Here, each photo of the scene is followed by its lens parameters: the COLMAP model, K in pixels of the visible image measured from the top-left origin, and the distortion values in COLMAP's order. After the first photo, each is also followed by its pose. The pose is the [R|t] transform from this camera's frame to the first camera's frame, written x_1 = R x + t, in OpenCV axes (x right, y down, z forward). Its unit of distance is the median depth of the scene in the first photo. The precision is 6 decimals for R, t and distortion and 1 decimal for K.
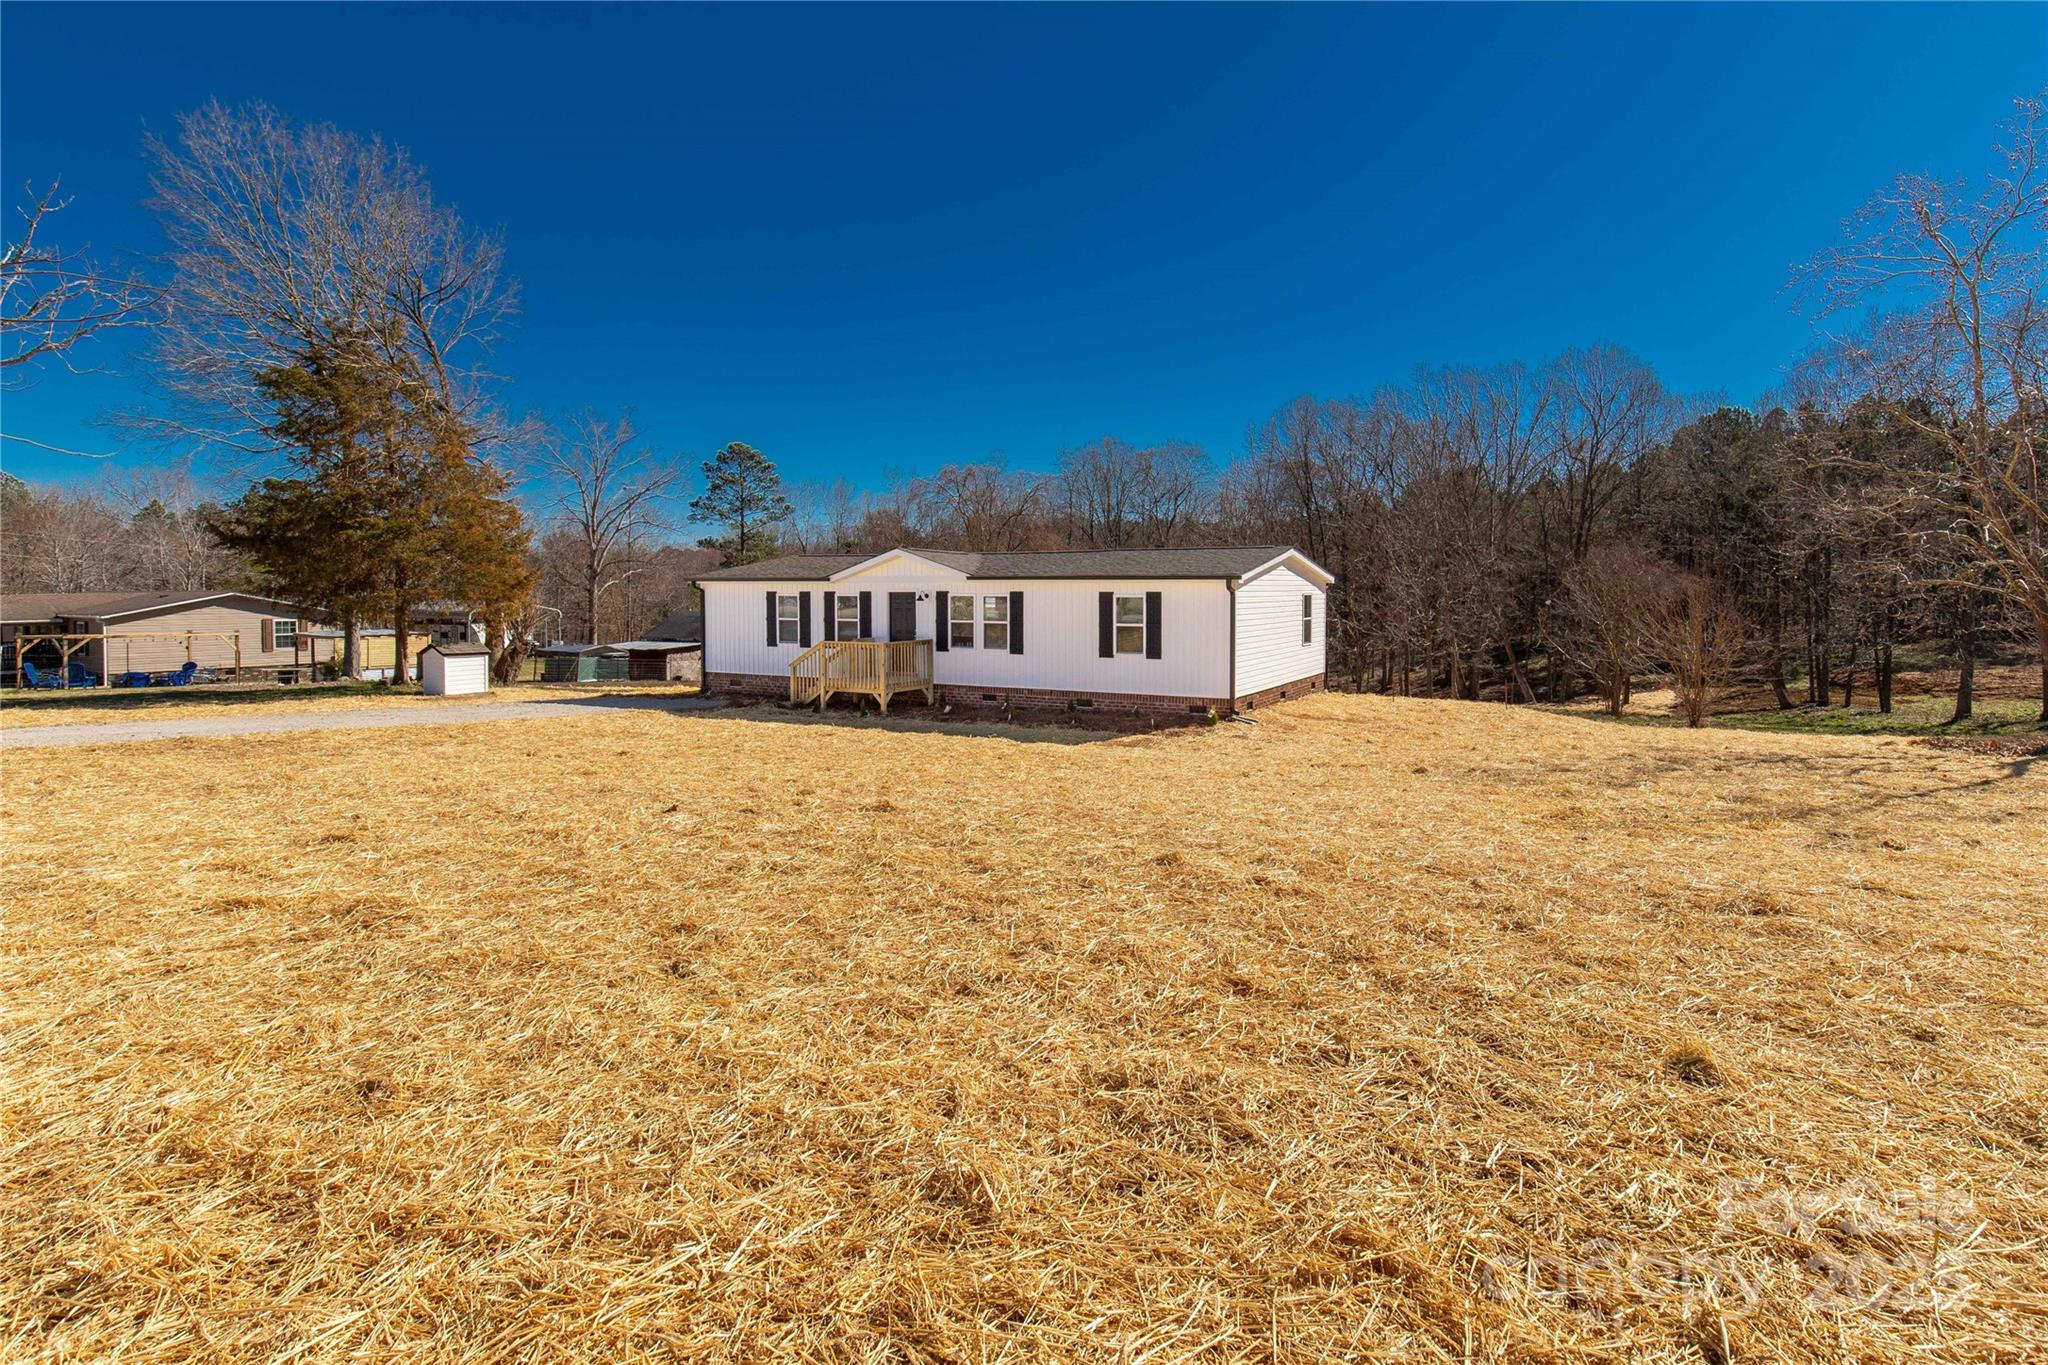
lens RADIAL K [[943.5, 0, 1024.7], [0, 943.5, 681.3], [0, 0, 1]] dist [-0.001005, -0.000006]
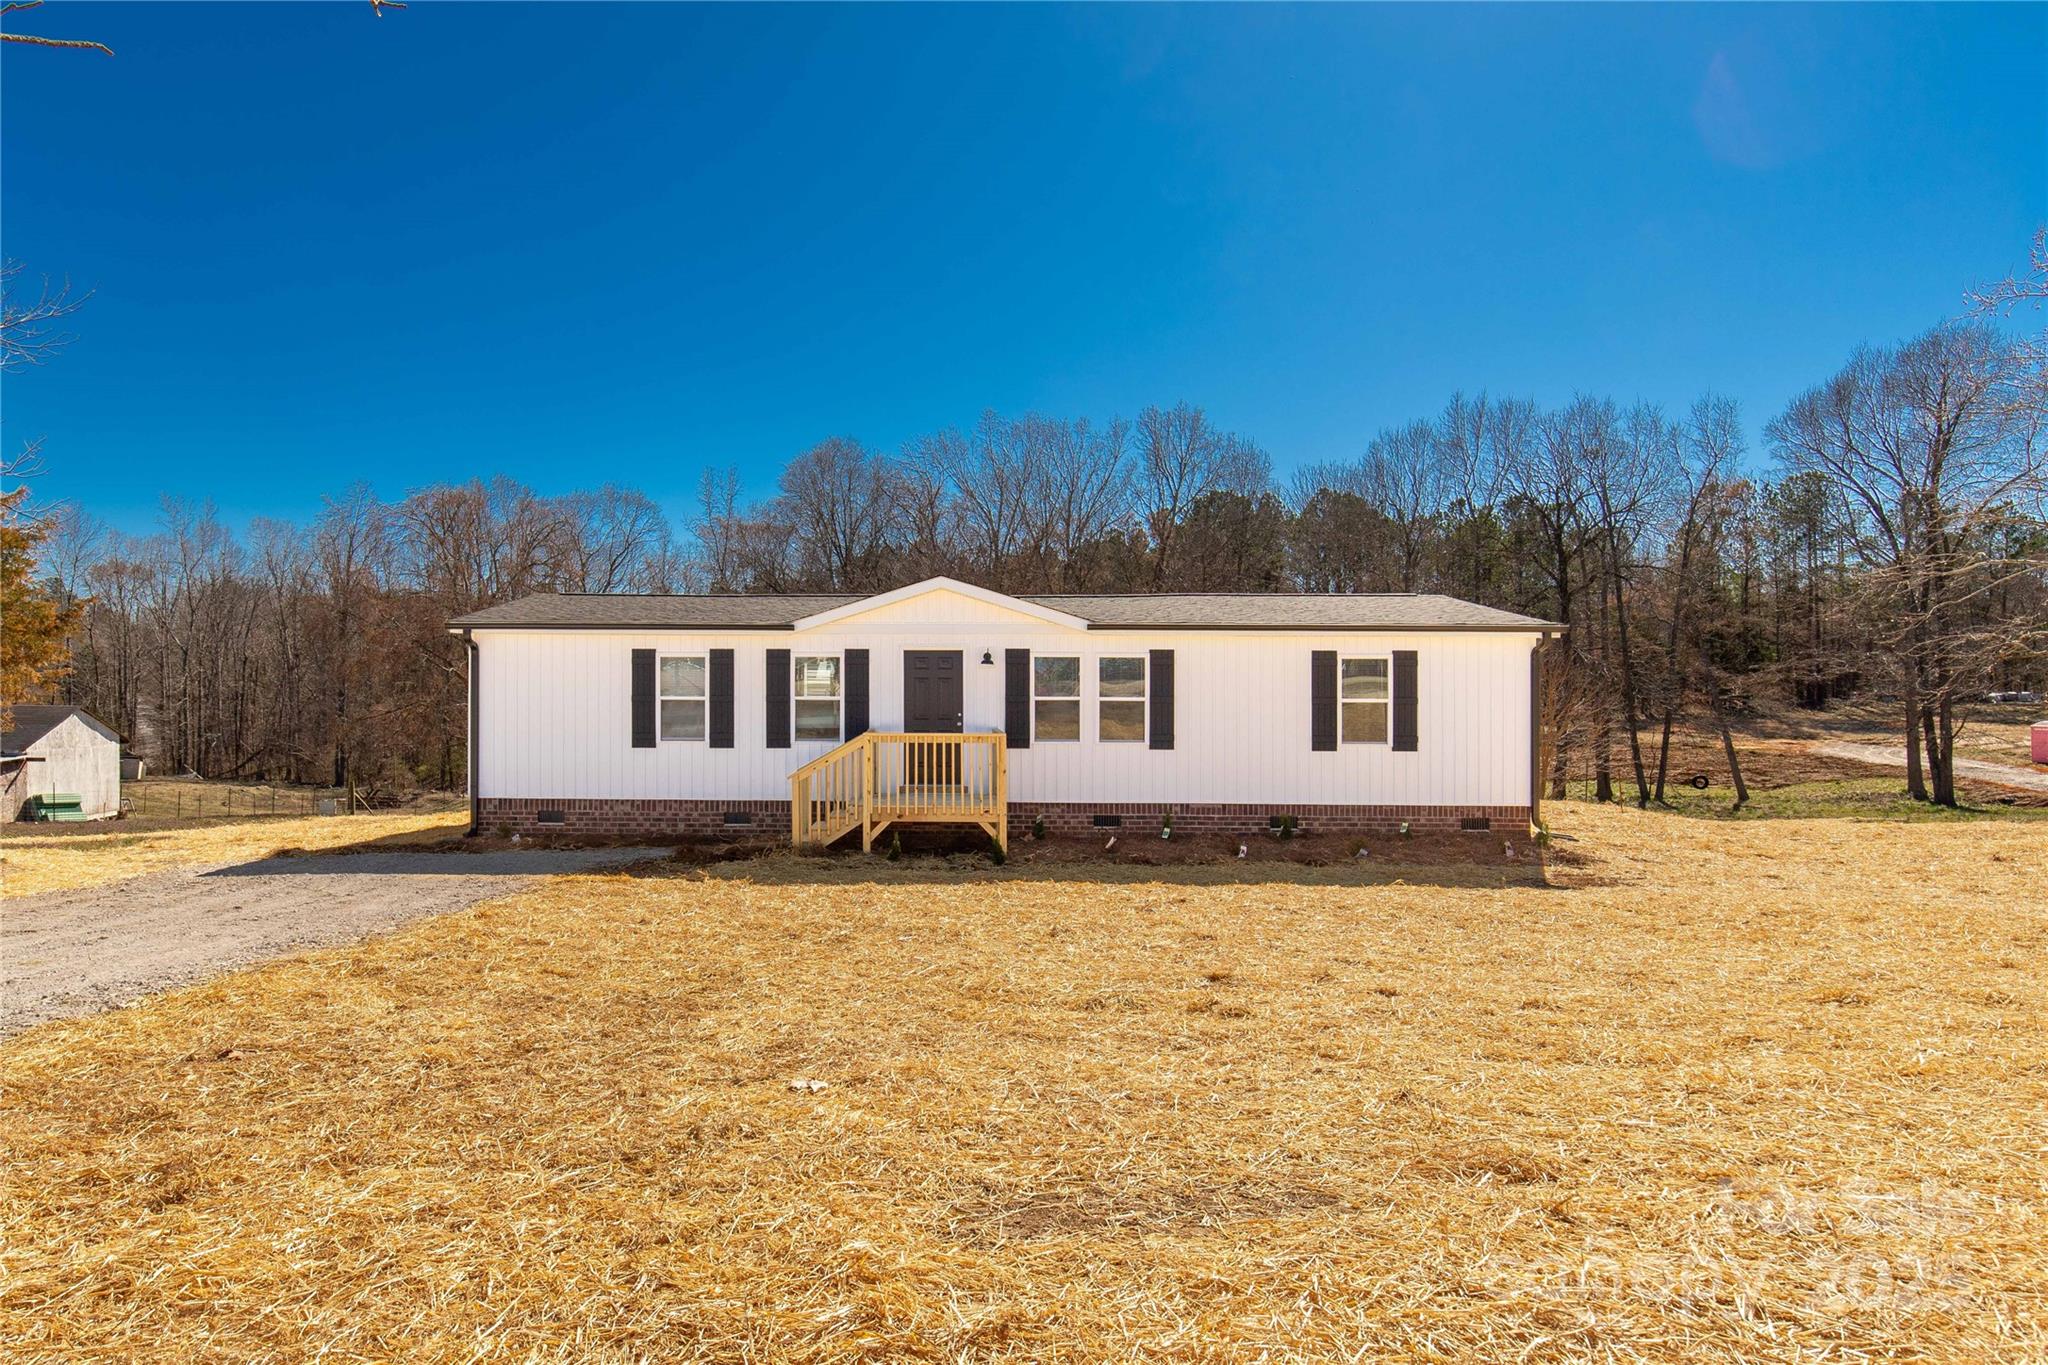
lens RADIAL K [[1383.9, 0, 1024.1], [0, 1383.9, 679.8], [0, 0, 1]] dist [0.011794, 0.000404]
pose [[0.923166, -0.009062, 0.384296, -0.413003], [0.036316, 0.997307, -0.063721, -0.017930], [-0.382683, 0.072781, 0.921008, 0.172418]]
